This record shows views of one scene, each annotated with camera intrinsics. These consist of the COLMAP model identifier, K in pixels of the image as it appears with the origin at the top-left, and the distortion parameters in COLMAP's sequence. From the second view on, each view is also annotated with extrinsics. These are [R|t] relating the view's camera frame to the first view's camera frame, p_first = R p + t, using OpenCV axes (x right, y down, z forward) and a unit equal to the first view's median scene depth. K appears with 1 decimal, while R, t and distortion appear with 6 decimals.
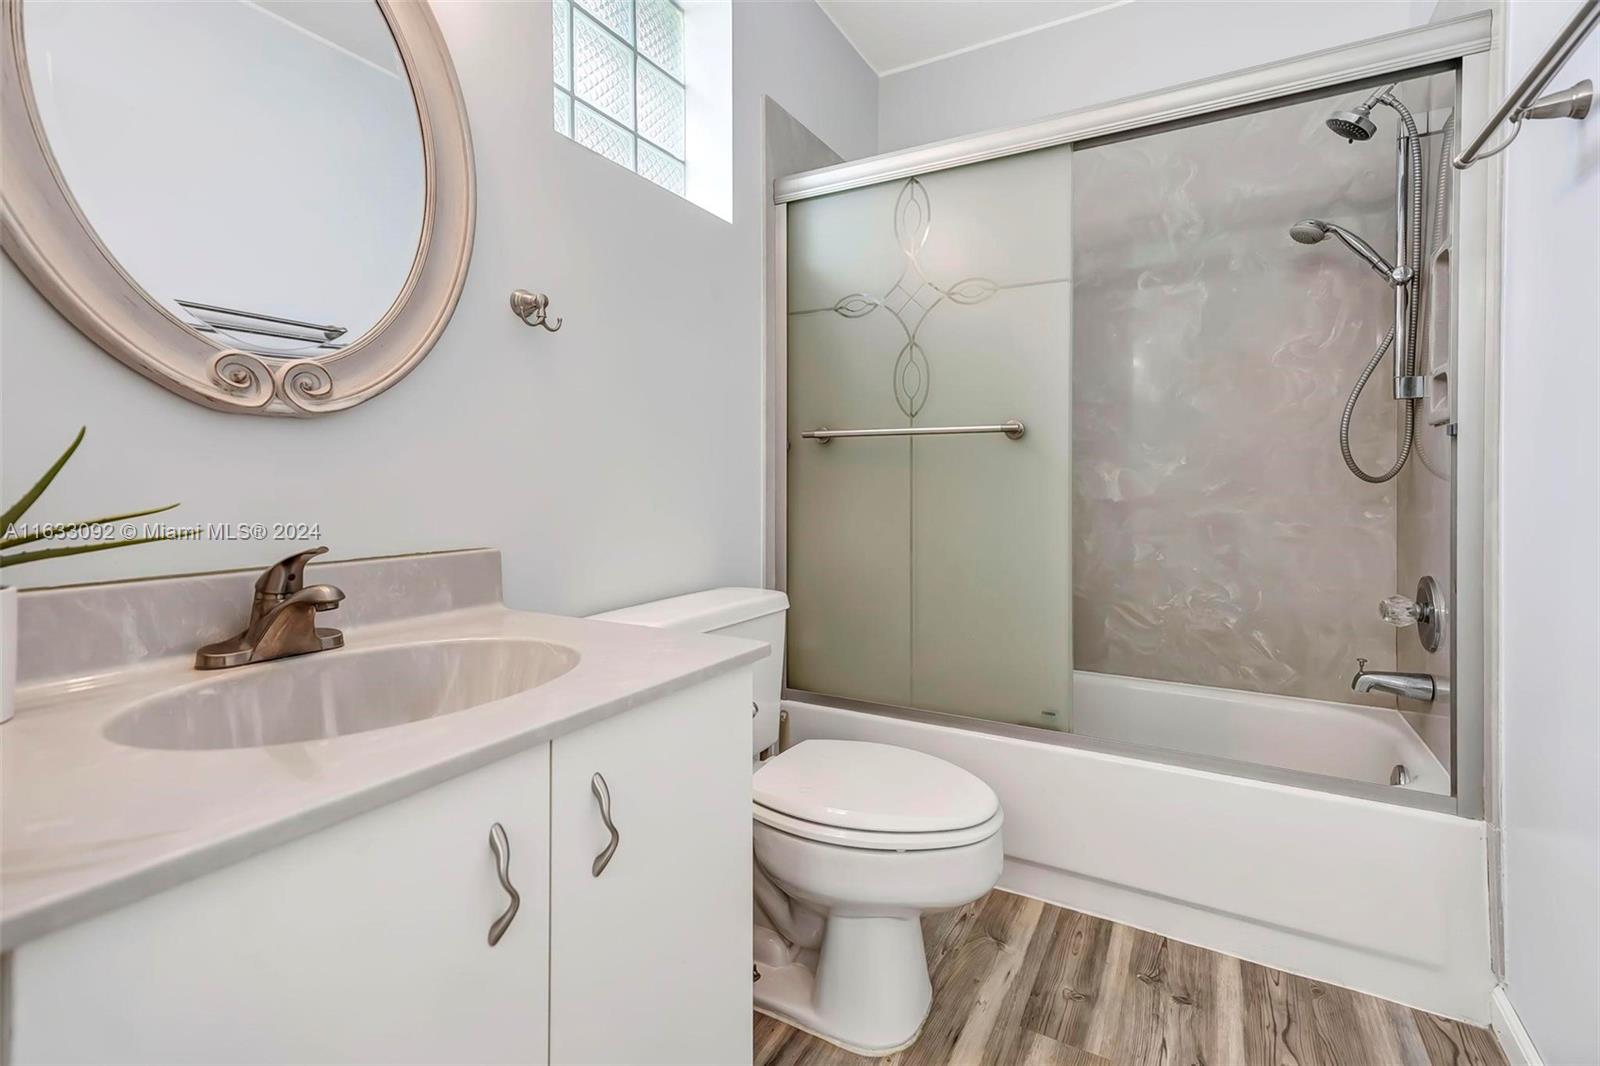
lens RADIAL K [[701.3, 0, 792.5], [0, 701.3, 491.4], [0, 0, 1]] dist [0.018059, -0.000103]
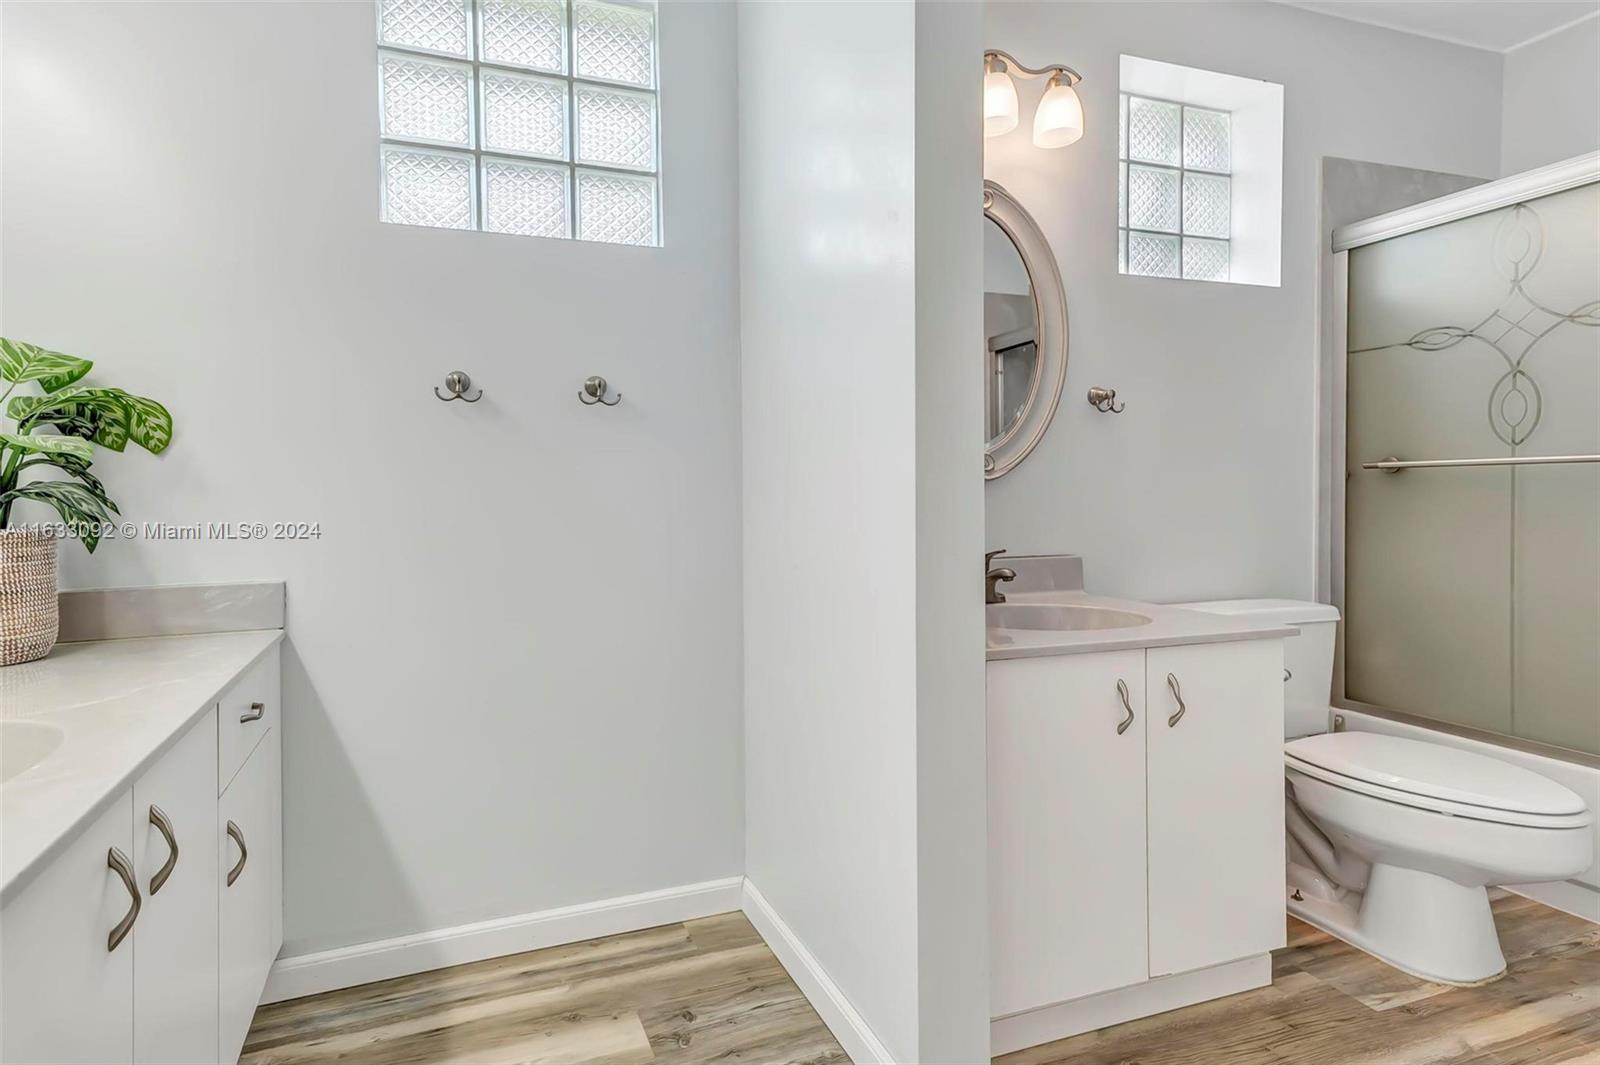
lens RADIAL K [[751.1, 0, 674.6], [0, 751.1, 508.3], [0, 0, 1]] dist [0.018632, -0.000012]
pose [[0.709051, 0.003417, -0.705149, 0.107890], [0.004972, 0.999939, 0.009845, -0.038696], [0.705140, -0.010487, 0.708991, -0.697253]]
